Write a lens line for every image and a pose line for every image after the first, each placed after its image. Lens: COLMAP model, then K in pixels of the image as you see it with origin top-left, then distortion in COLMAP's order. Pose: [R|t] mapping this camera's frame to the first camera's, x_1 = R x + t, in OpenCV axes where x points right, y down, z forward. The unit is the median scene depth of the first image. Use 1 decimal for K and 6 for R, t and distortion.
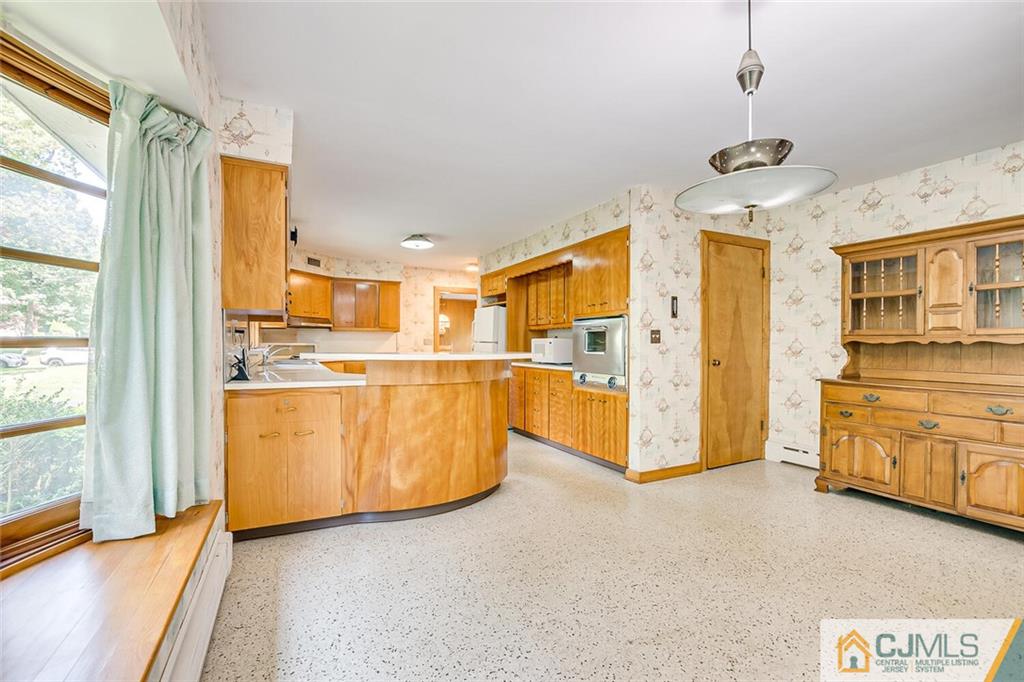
lens RADIAL K [[448.9, 0, 510.9], [0, 448.9, 346.6], [0, 0, 1]] dist [-0.018347, 0.000517]
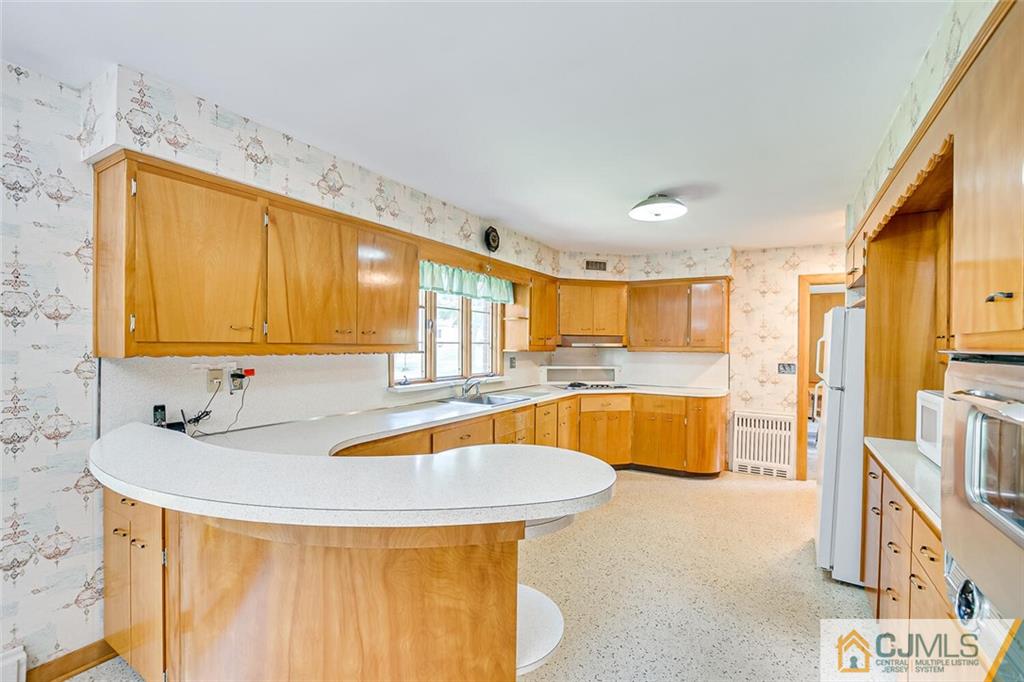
lens RADIAL K [[448.9, 0, 510.9], [0, 448.9, 346.6], [0, 0, 1]] dist [-0.018347, 0.000517]
pose [[0.541033, 0.005649, -0.840982, 0.239001], [-0.013482, 0.999907, -0.001957, -0.069823], [0.840893, 0.012397, 0.541059, 0.735319]]
